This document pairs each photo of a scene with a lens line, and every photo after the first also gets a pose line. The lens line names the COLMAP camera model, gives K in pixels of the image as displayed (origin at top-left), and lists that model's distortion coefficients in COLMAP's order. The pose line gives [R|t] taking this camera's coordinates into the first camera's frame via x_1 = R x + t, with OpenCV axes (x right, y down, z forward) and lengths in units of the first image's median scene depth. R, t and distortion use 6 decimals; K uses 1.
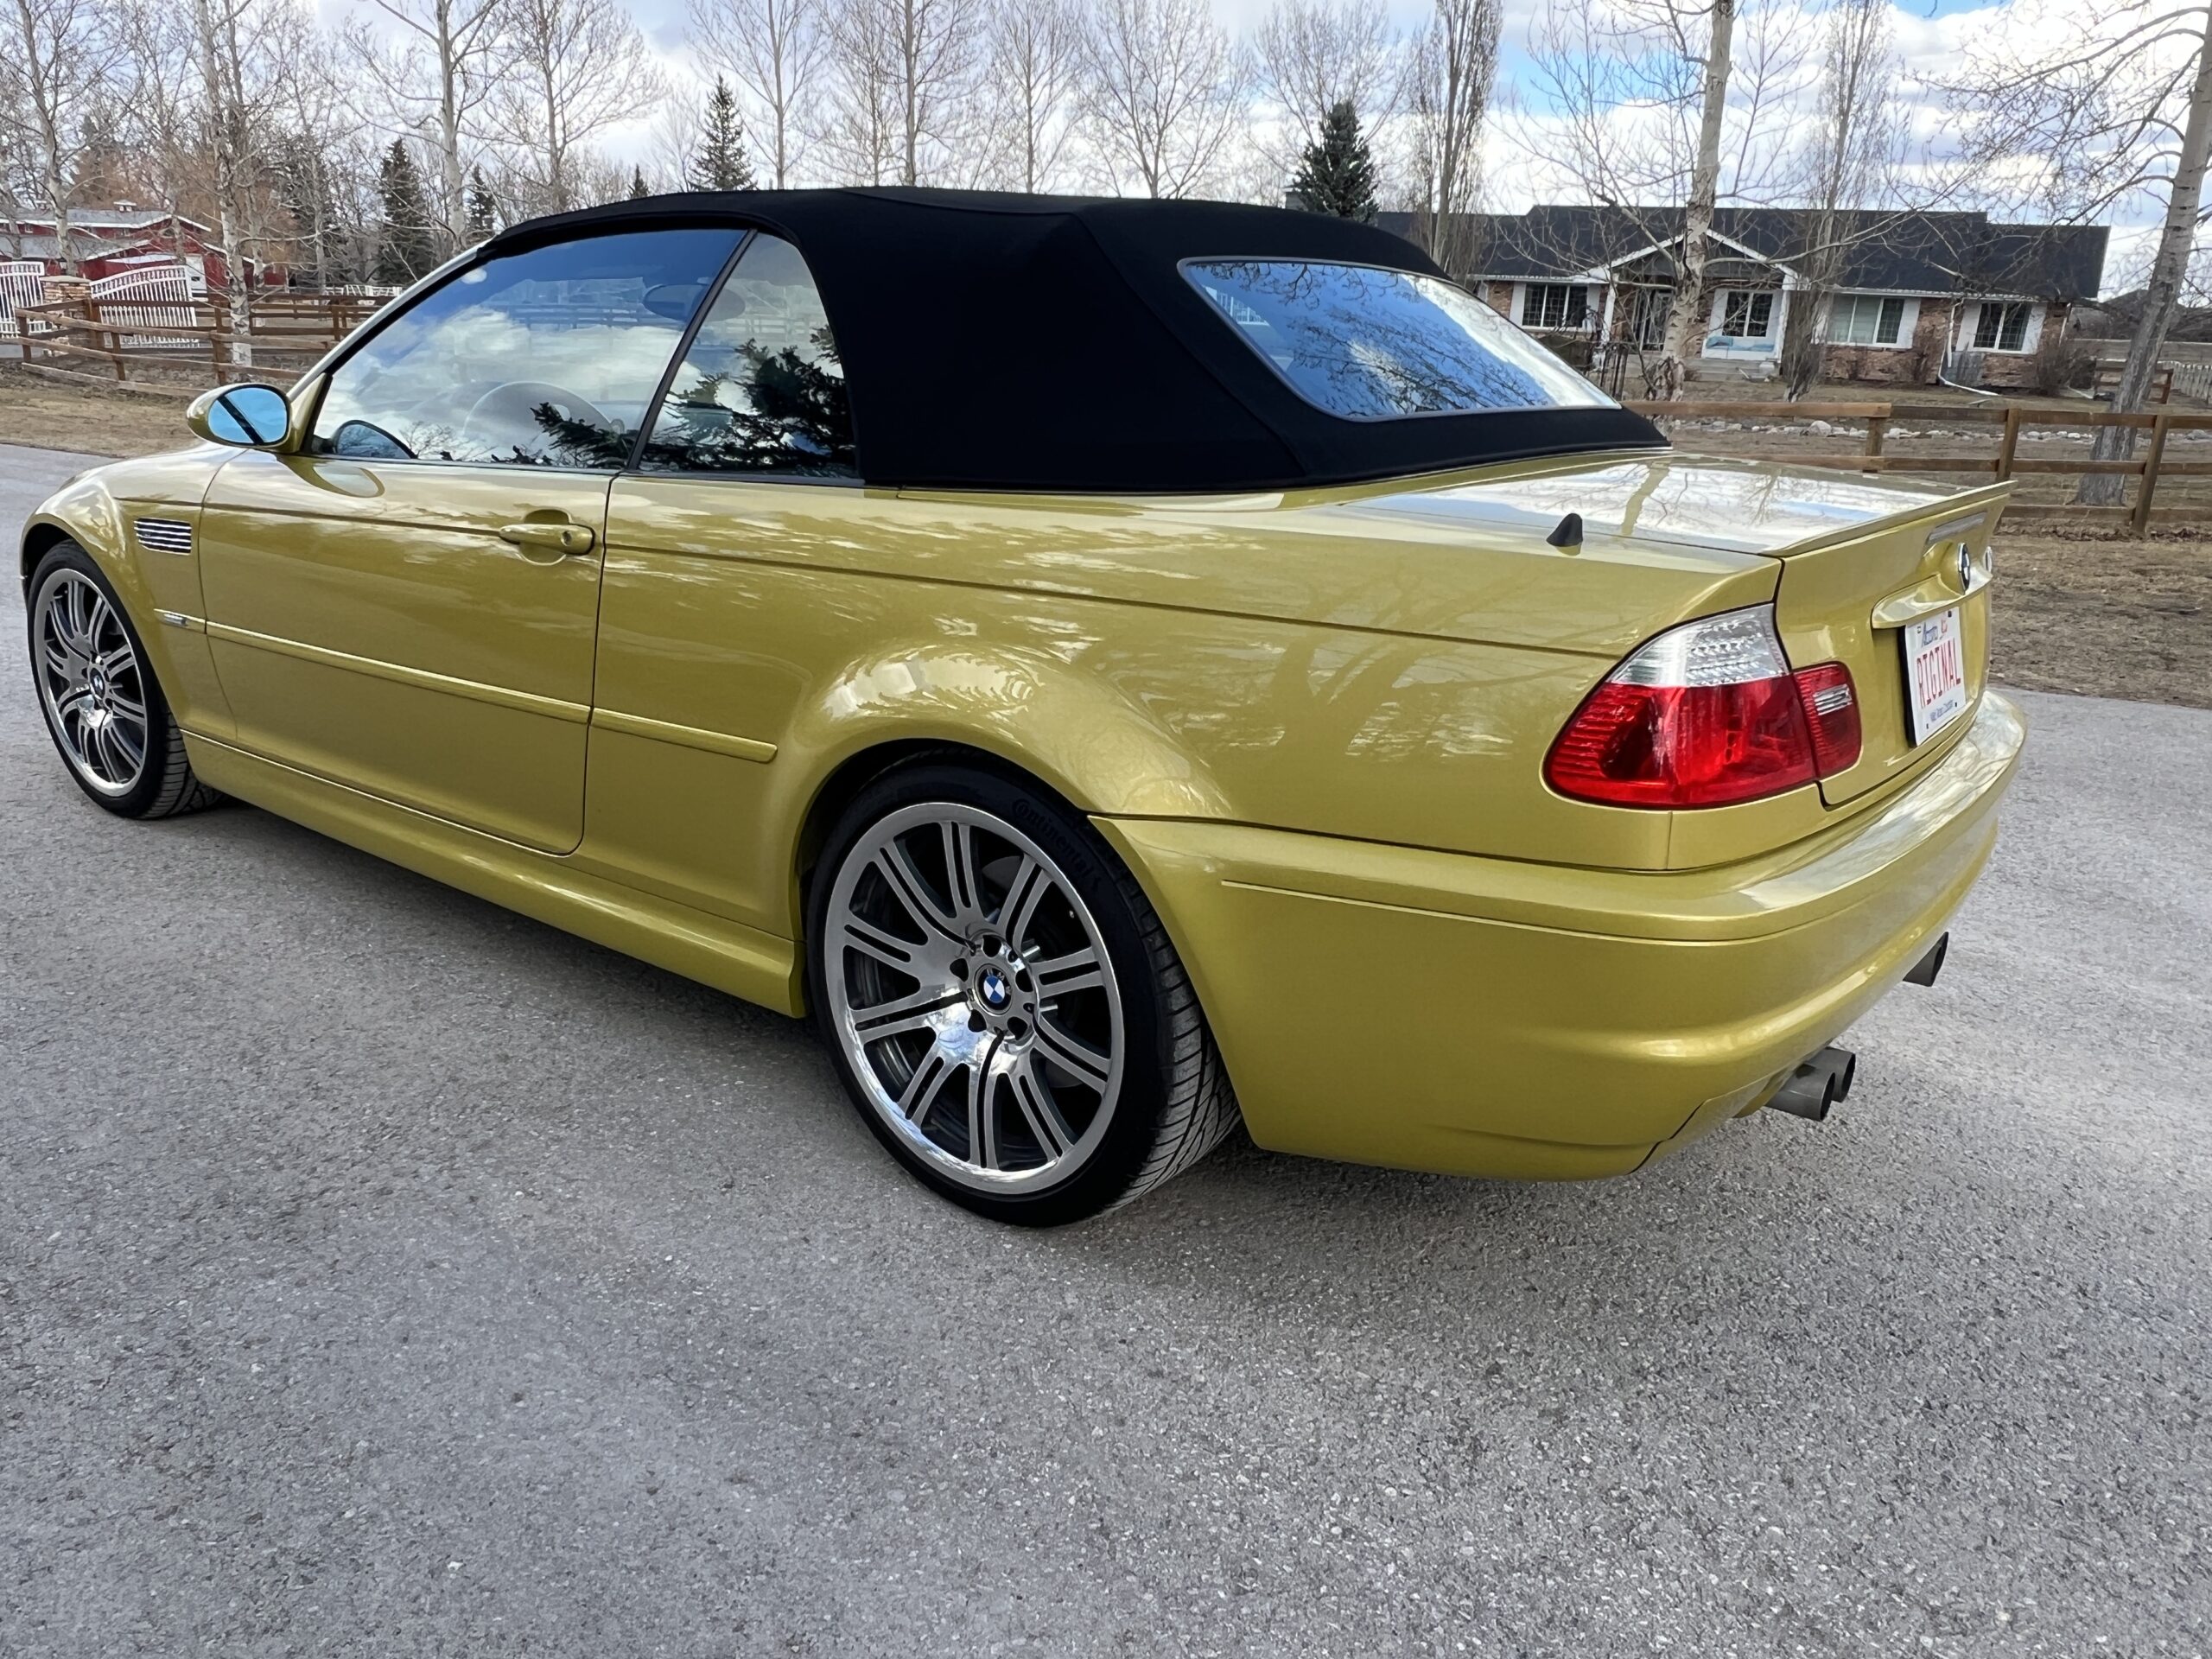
lens RADIAL K [[1502.4, 0, 1106.0], [0, 1502.4, 829.5], [0, 0, 1]] dist [-0.011221, -0.003045]
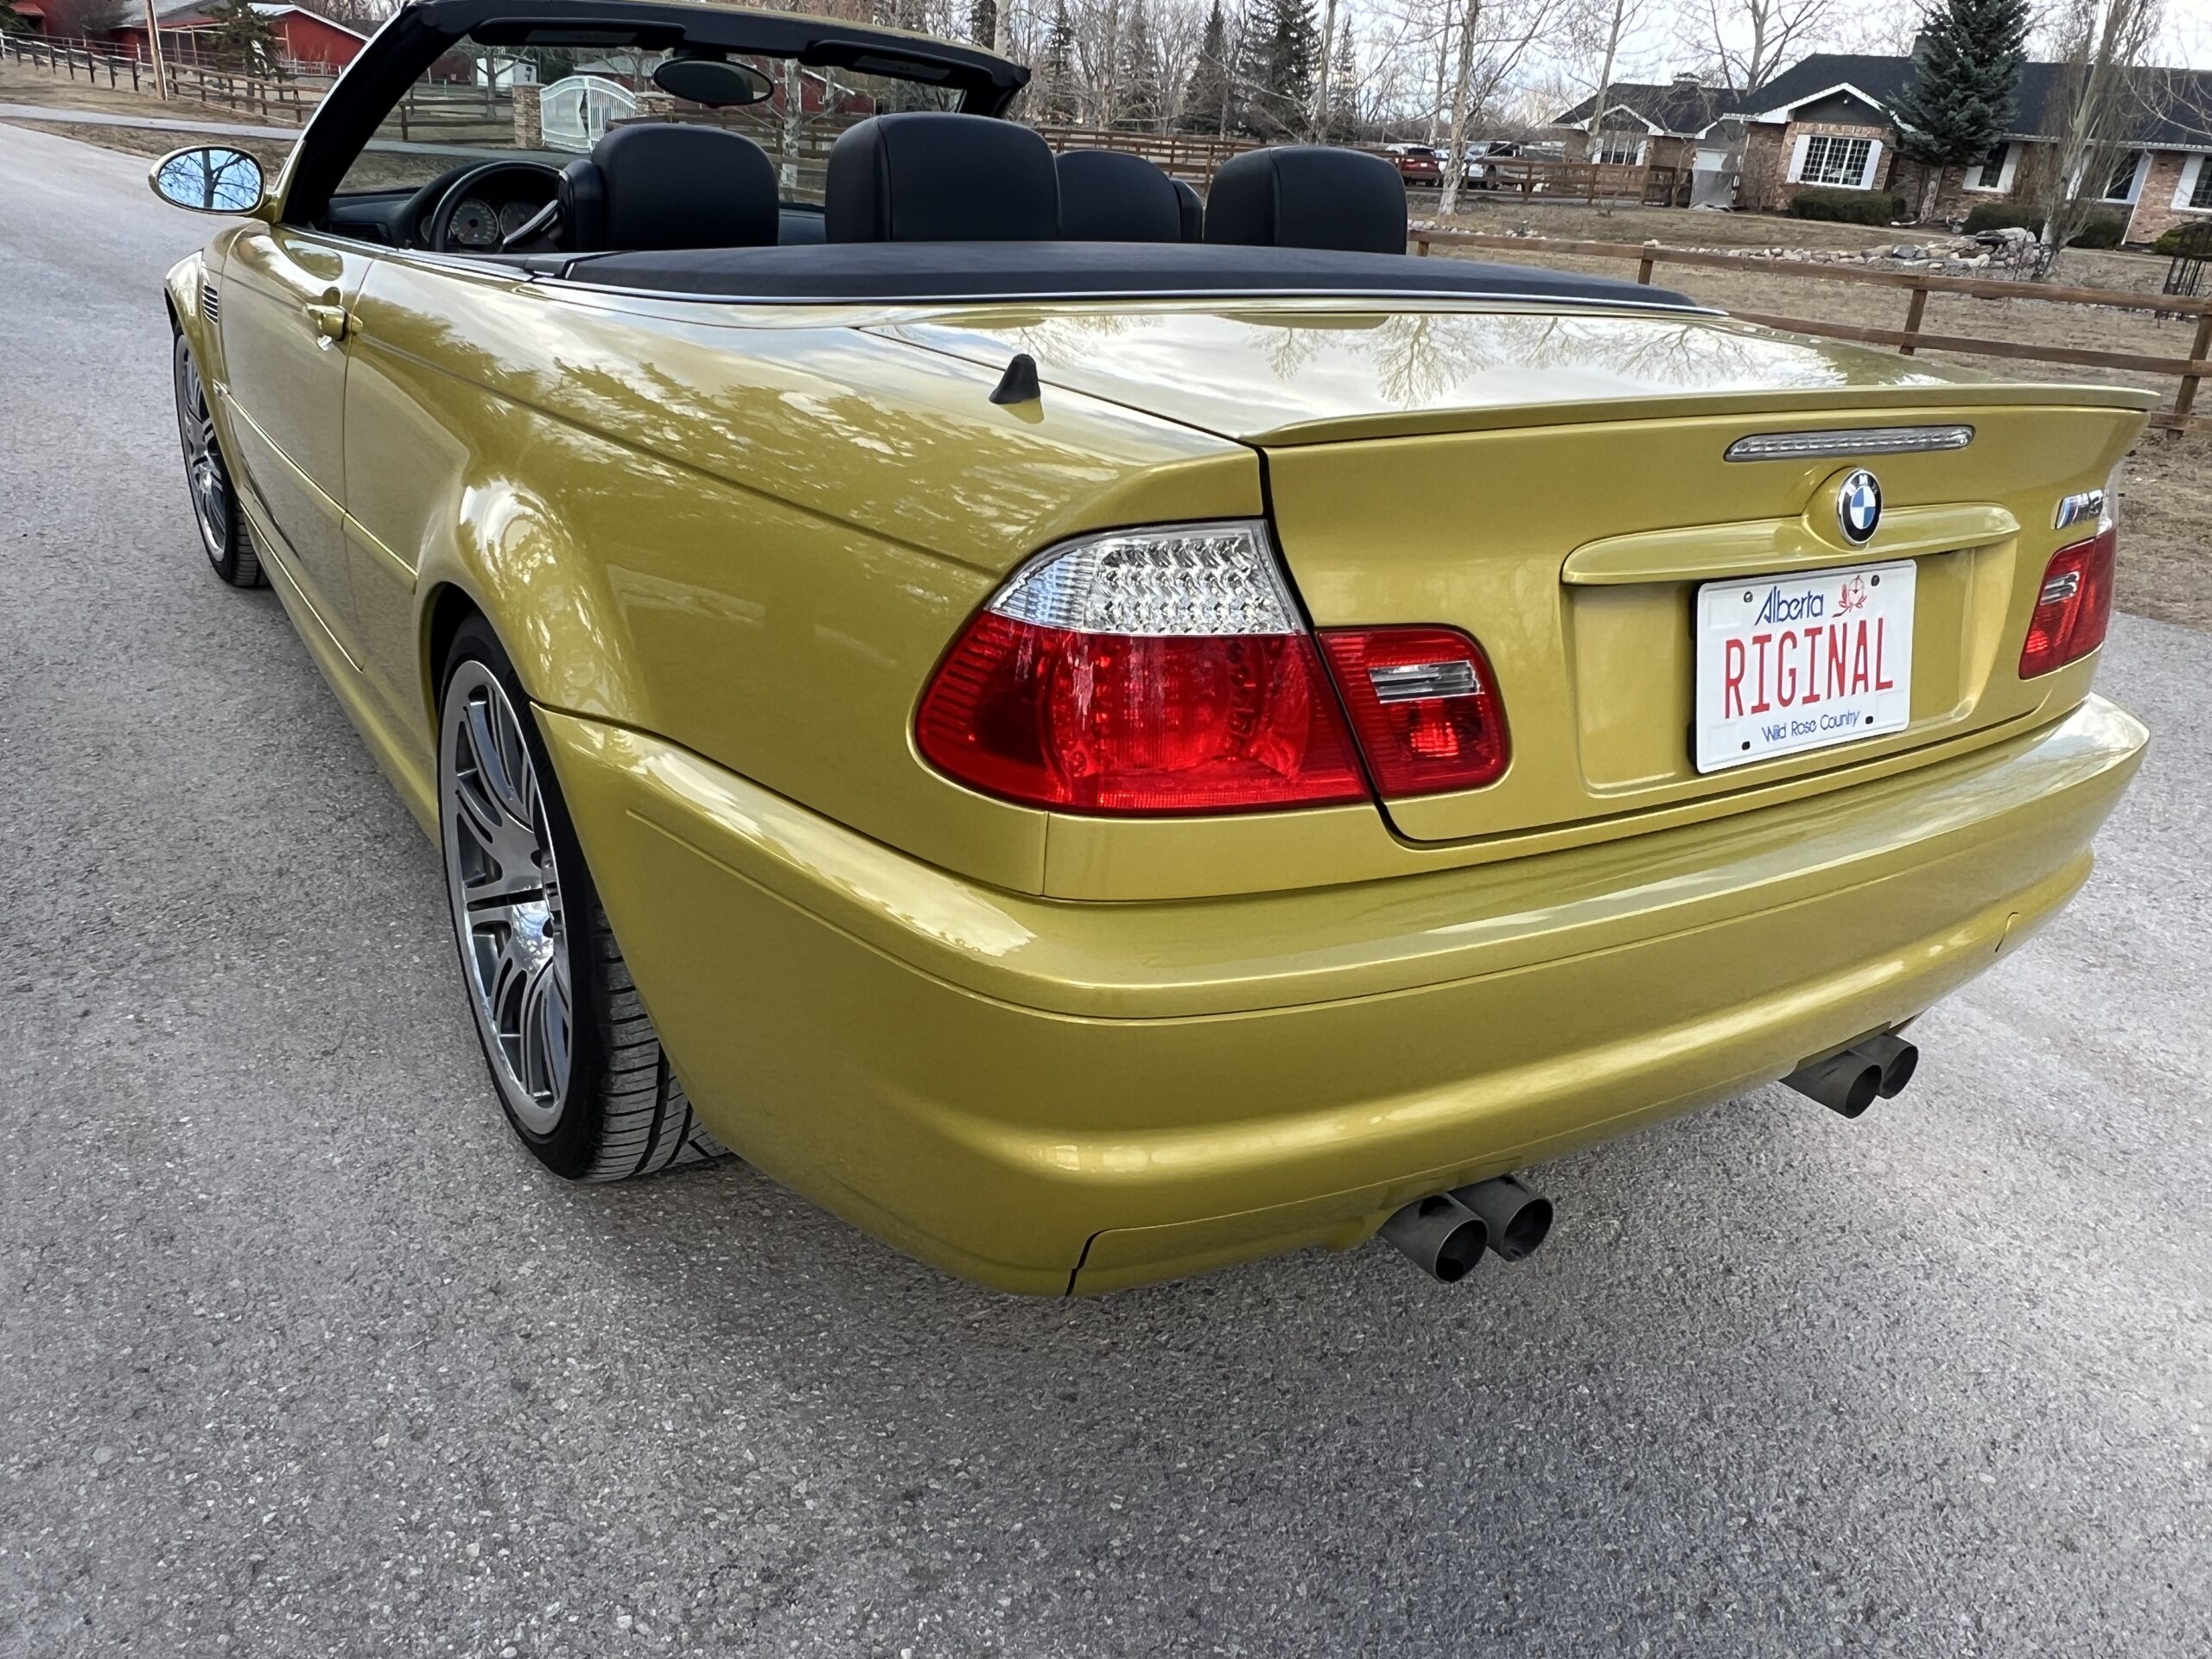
lens RADIAL K [[1502.4, 0, 1106.0], [0, 1502.4, 829.5], [0, 0, 1]] dist [-0.011221, -0.003045]
pose [[0.948577, 0.159119, -0.273648, 0.525735], [-0.134119, 0.985075, 0.107882, -0.072694], [0.286730, -0.065633, 0.955760, 0.328054]]
